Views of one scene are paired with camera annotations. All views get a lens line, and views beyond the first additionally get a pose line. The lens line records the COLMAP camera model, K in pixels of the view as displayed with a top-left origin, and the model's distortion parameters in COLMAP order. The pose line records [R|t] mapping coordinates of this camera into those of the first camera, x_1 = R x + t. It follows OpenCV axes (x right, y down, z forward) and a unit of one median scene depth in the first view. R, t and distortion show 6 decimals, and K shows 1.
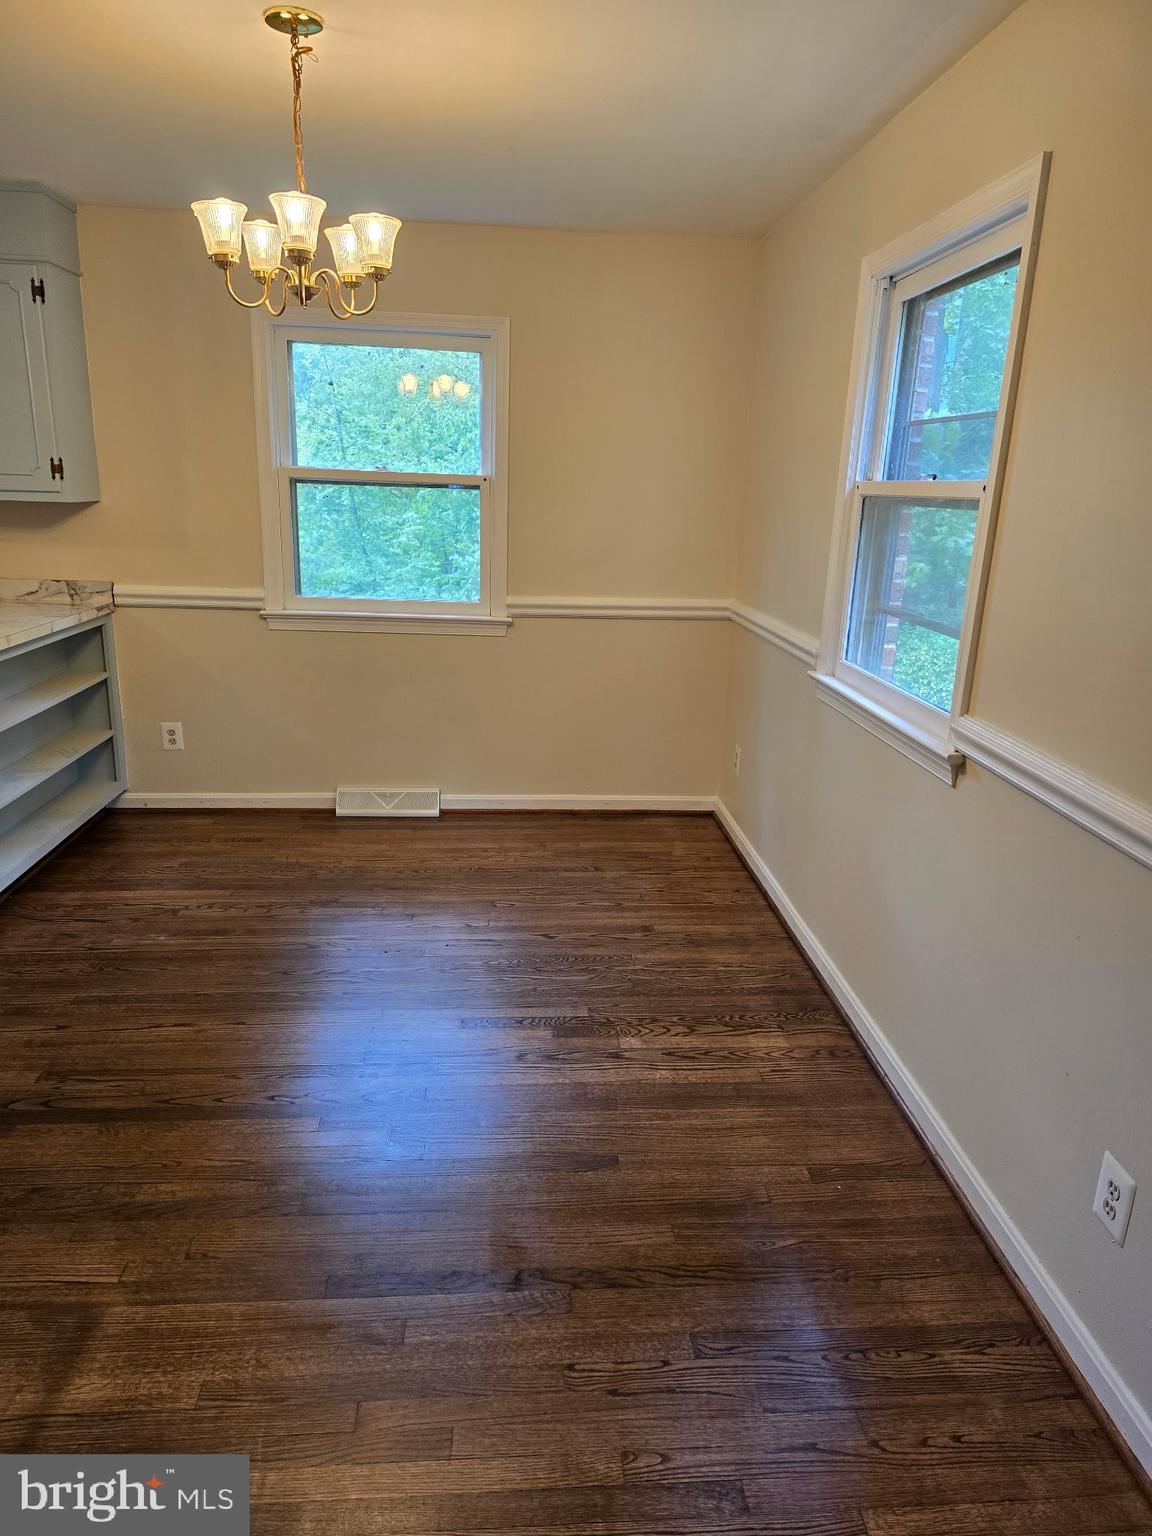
lens RADIAL K [[1012.3, 0, 584.4], [0, 1012.3, 776.7], [0, 0, 1]] dist [0.037175, -0.011287]
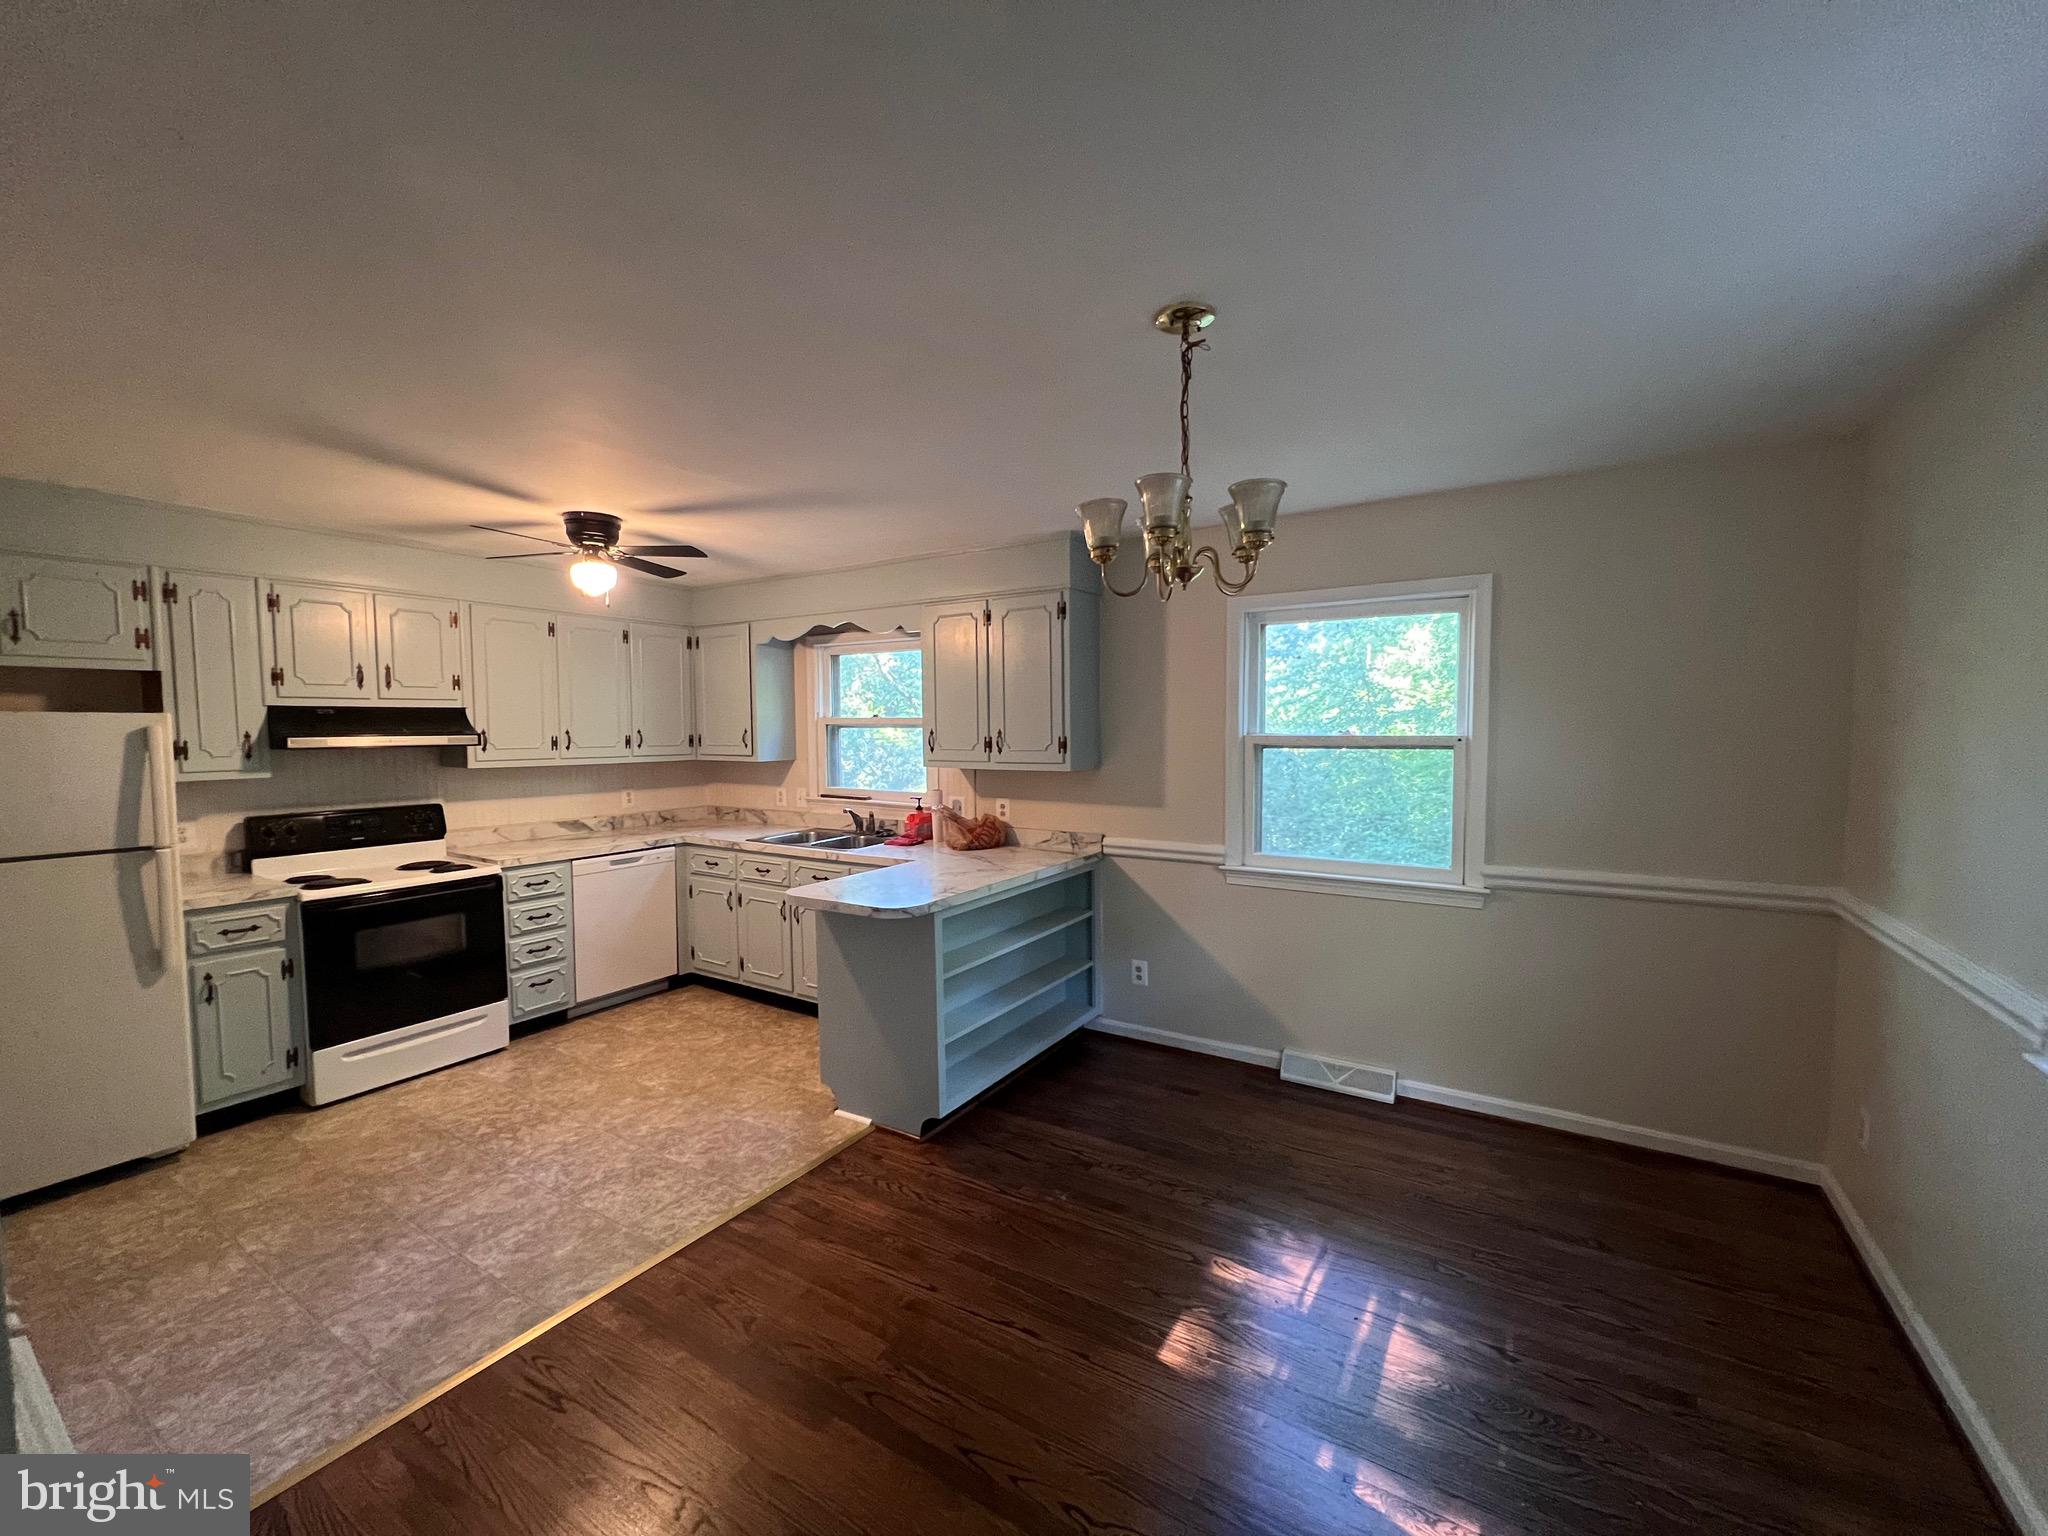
lens RADIAL K [[819.7, 0, 1031.5], [0, 819.7, 775.5], [0, 0, 1]] dist [-0.000541, -0.001107]
pose [[0.802847, -0.004483, -0.596168, 0.033046], [-0.132309, 0.973696, -0.185501, -0.071247], [0.581318, 0.227807, 0.781136, 0.200354]]
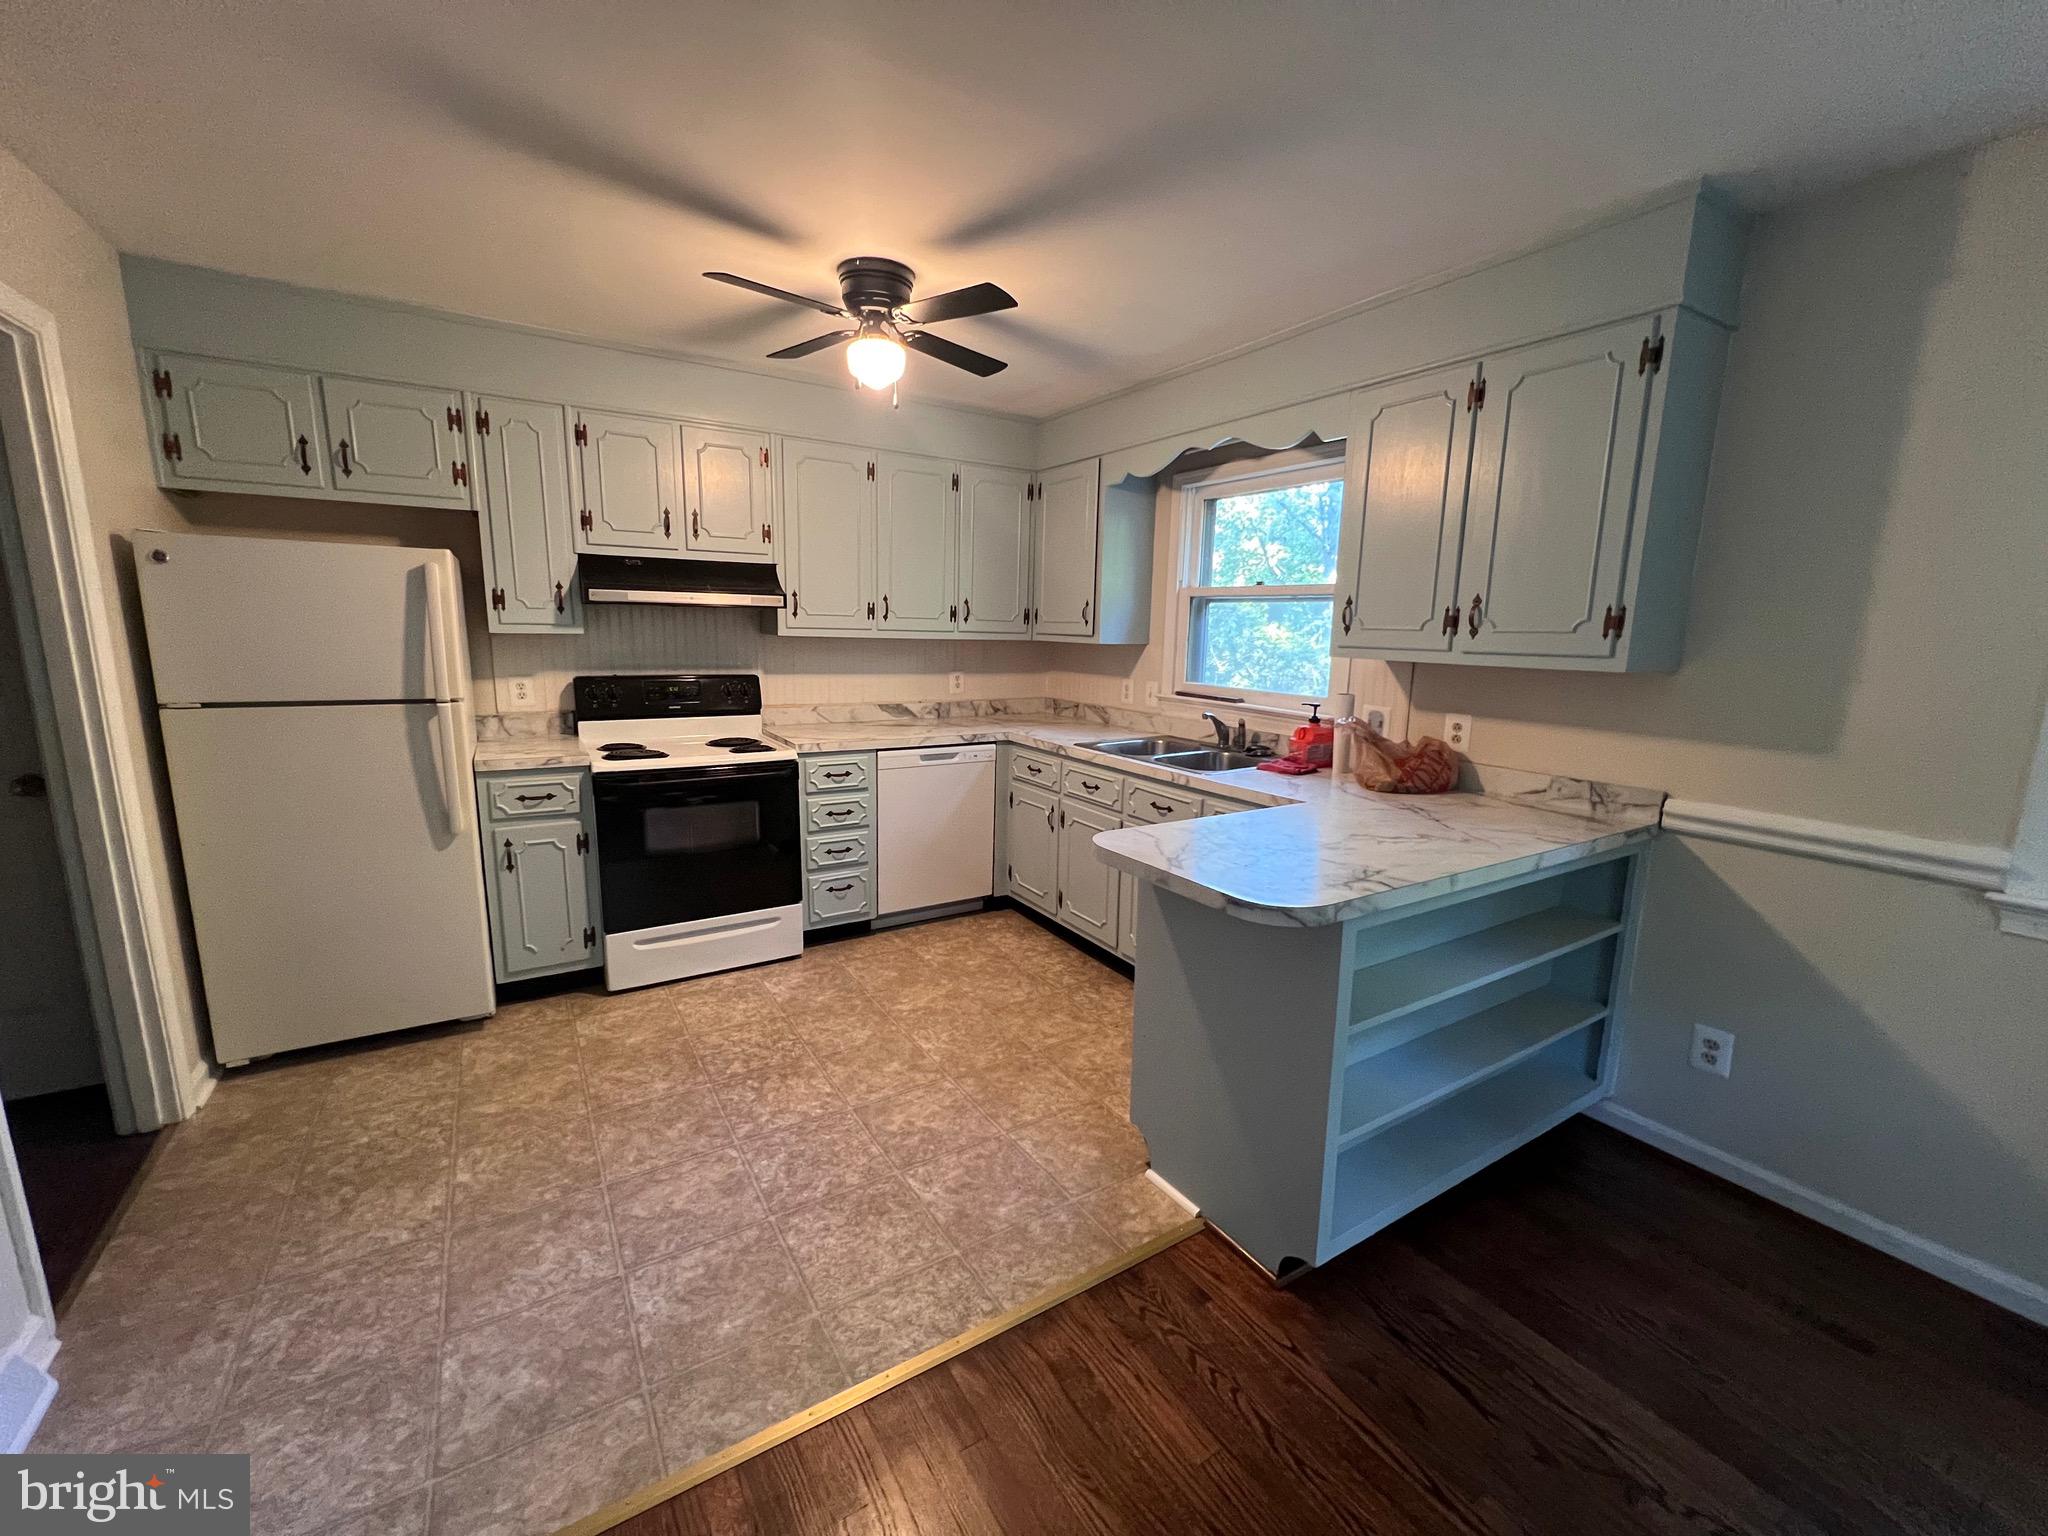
lens RADIAL K [[819.7, 0, 1020.9], [0, 819.7, 770.4], [0, 0, 1]] dist [-0.000541, -0.001107]
pose [[0.453545, 0.128785, -0.881880, -0.192866], [-0.252763, 0.967462, 0.011288, -0.107623], [0.854639, 0.217787, 0.471339, 0.404838]]
